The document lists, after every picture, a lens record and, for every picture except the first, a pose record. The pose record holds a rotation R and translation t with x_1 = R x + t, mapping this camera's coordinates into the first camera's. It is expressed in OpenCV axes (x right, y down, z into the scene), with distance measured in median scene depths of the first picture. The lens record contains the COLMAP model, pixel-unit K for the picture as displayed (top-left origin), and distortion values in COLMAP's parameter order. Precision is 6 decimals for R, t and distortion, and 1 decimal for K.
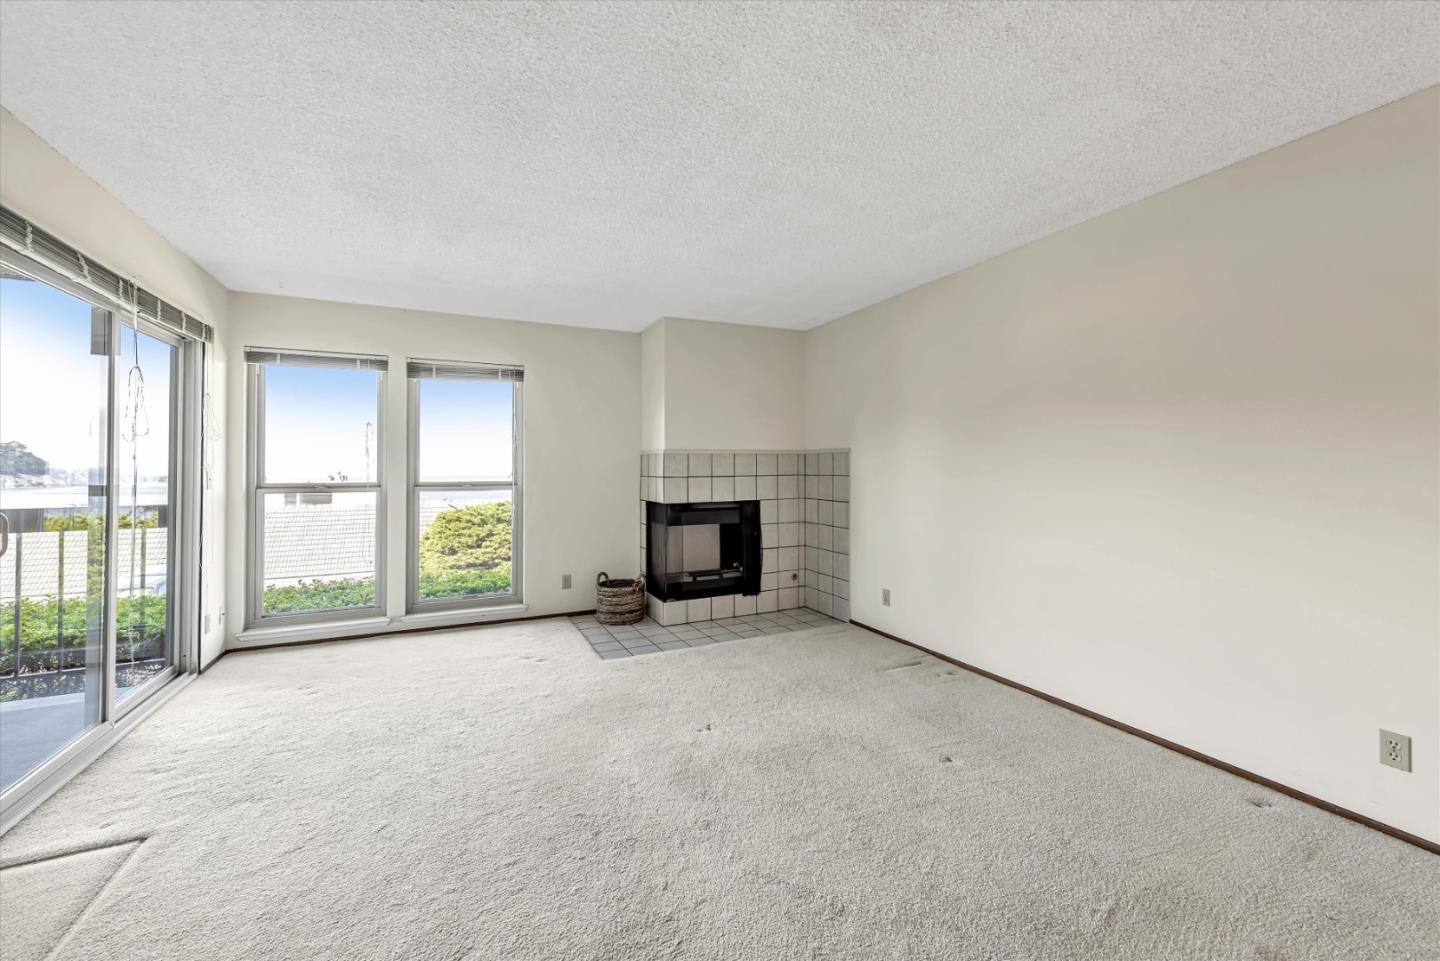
lens RADIAL K [[564.3, 0, 722.7], [0, 564.3, 465.7], [0, 0, 1]] dist [0.011420, -0.001652]
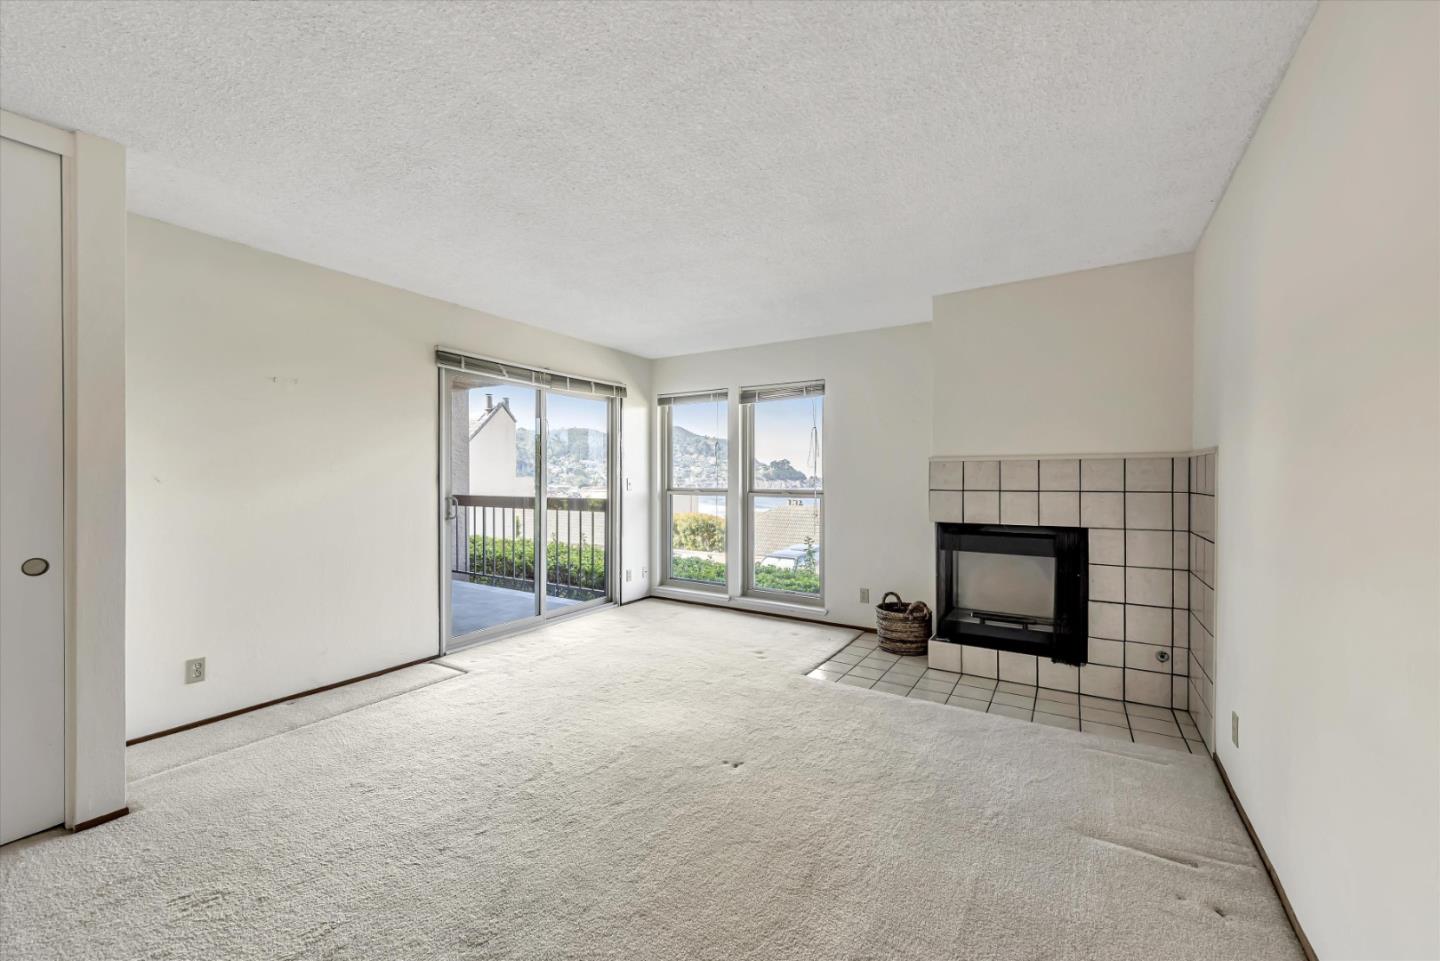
lens RADIAL K [[564.3, 0, 725.5], [0, 564.3, 476.9], [0, 0, 1]] dist [0.011420, -0.001652]
pose [[0.550488, 0.005854, -0.834823, 0.424535], [-0.003453, 0.999983, 0.004736, -0.001732], [0.834836, 0.000276, 0.550499, 0.285073]]
